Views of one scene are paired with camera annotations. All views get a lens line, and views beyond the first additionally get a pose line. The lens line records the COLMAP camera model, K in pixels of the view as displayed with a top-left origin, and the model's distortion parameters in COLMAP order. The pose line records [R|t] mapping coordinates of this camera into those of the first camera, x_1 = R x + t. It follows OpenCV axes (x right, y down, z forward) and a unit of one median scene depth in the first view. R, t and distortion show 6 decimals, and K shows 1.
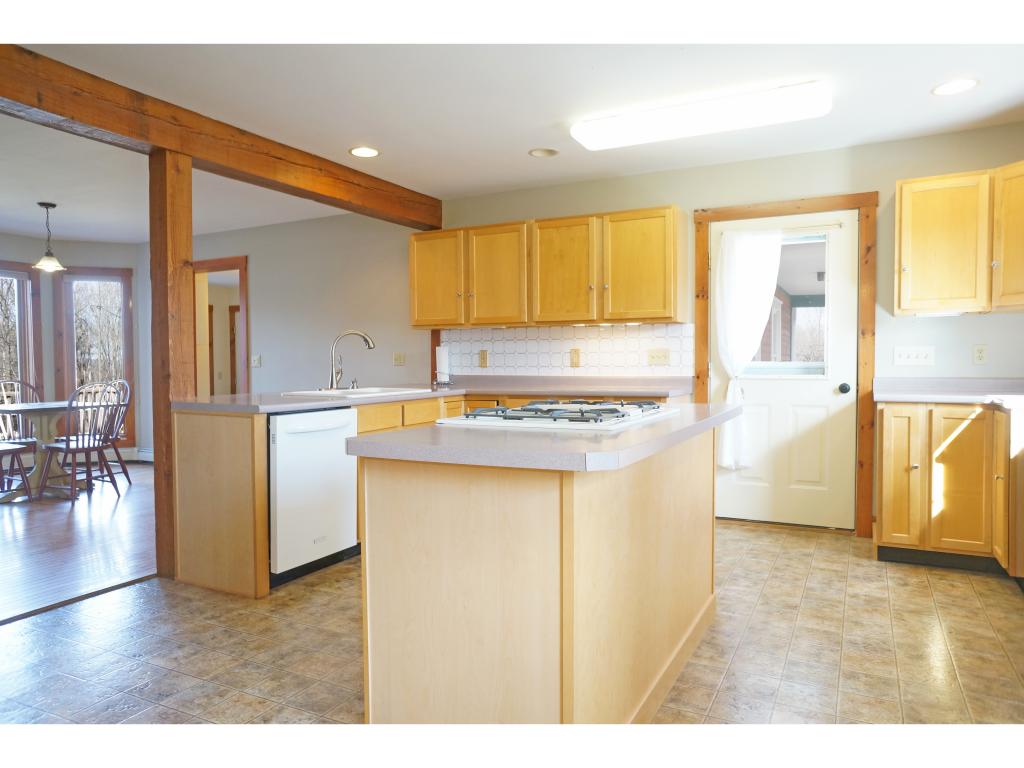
lens RADIAL K [[692.0, 0, 509.1], [0, 692.0, 383.9], [0, 0, 1]] dist [-0.066657, 0.095946]
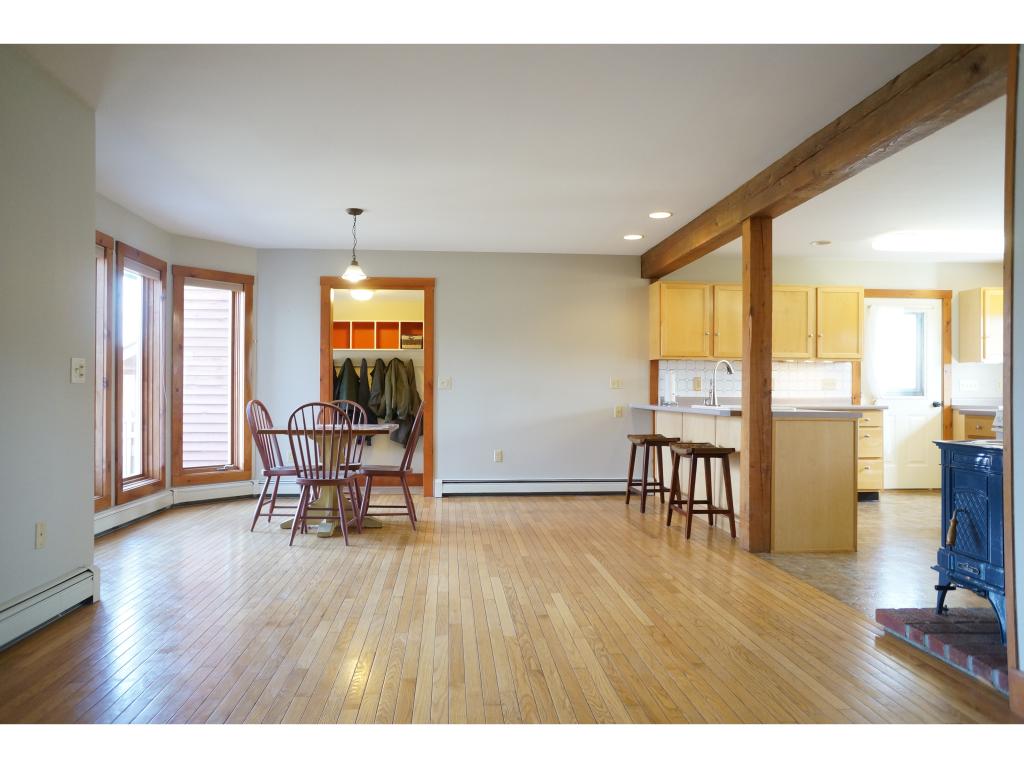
lens RADIAL K [[692.0, 0, 509.1], [0, 692.0, 383.9], [0, 0, 1]] dist [-0.066657, 0.095946]
pose [[0.842437, 0.016807, 0.538532, -1.135045], [0.009165, 0.998922, -0.045512, 0.020313], [-0.538716, 0.043276, 0.841375, 0.129631]]
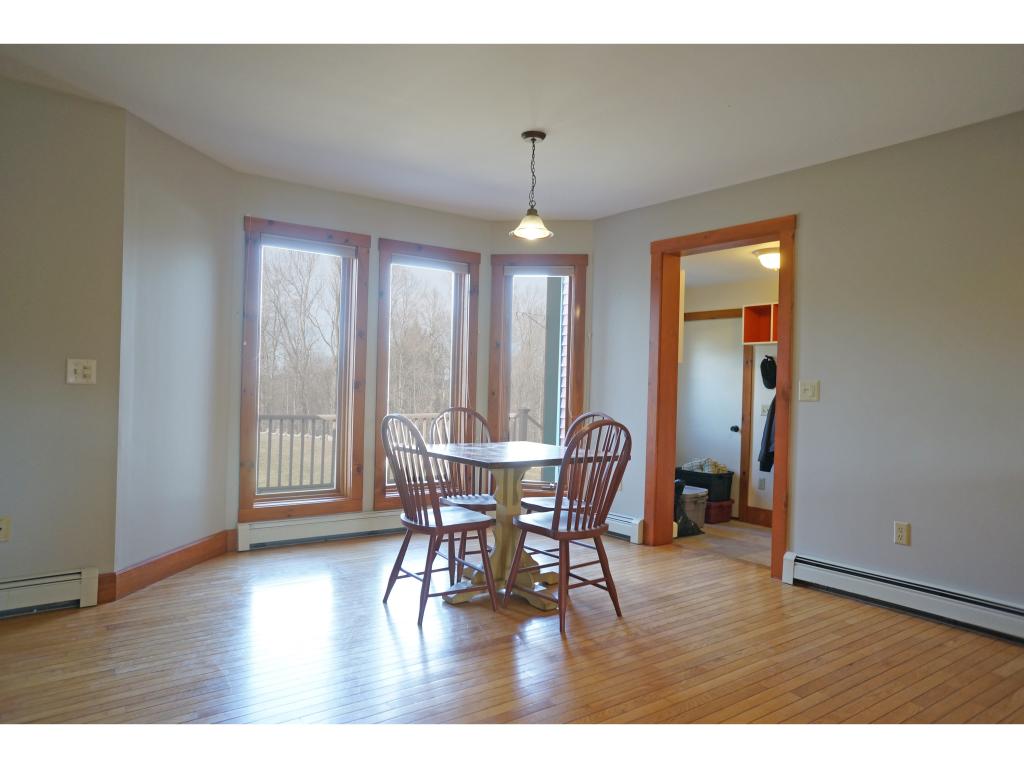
lens RADIAL K [[692.0, 0, 509.1], [0, 692.0, 383.9], [0, 0, 1]] dist [-0.066657, 0.095946]
pose [[0.902054, 0.029607, -0.430607, -0.471466], [-0.046383, 0.998517, -0.028511, -0.014397], [0.429124, 0.045691, 0.902089, 0.487318]]
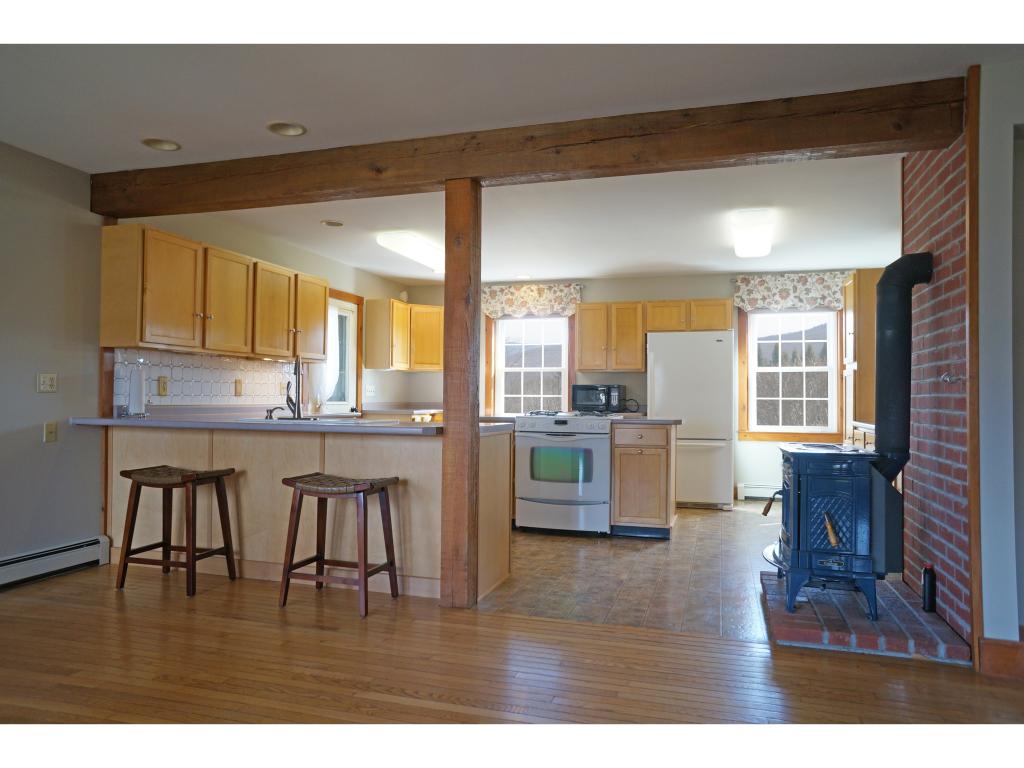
lens RADIAL K [[692.0, 0, 509.1], [0, 692.0, 383.9], [0, 0, 1]] dist [-0.066657, 0.095946]
pose [[-0.179094, 0.023737, 0.983546, -1.079946], [0.027644, 0.999436, -0.019086, -0.011731], [-0.983444, 0.023771, -0.179649, 0.809126]]
